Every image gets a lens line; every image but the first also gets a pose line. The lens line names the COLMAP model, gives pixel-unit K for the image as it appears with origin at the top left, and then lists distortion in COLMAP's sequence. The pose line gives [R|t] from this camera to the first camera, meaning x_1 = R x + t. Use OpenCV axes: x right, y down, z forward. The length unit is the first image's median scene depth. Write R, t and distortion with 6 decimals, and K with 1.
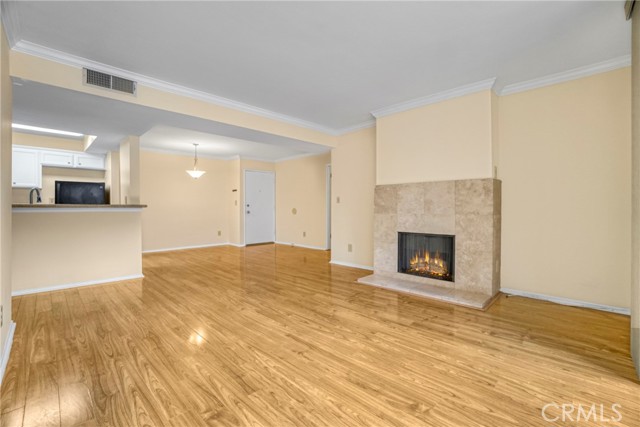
lens RADIAL K [[292.8, 0, 319.0], [0, 292.8, 207.6], [0, 0, 1]] dist [-0.028378, 0.000545]
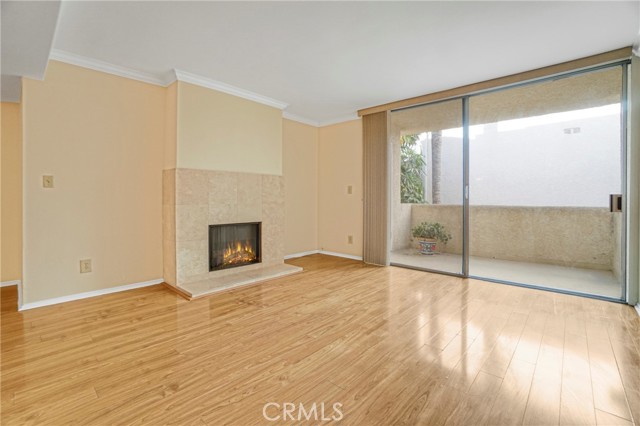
lens RADIAL K [[292.8, 0, 319.0], [0, 292.8, 207.1], [0, 0, 1]] dist [-0.028378, 0.000545]
pose [[-0.055791, -0.026007, 0.998104, -0.656978], [-0.004997, 0.999655, 0.025769, 0.004817], [-0.998430, -0.003550, -0.055902, 0.778556]]
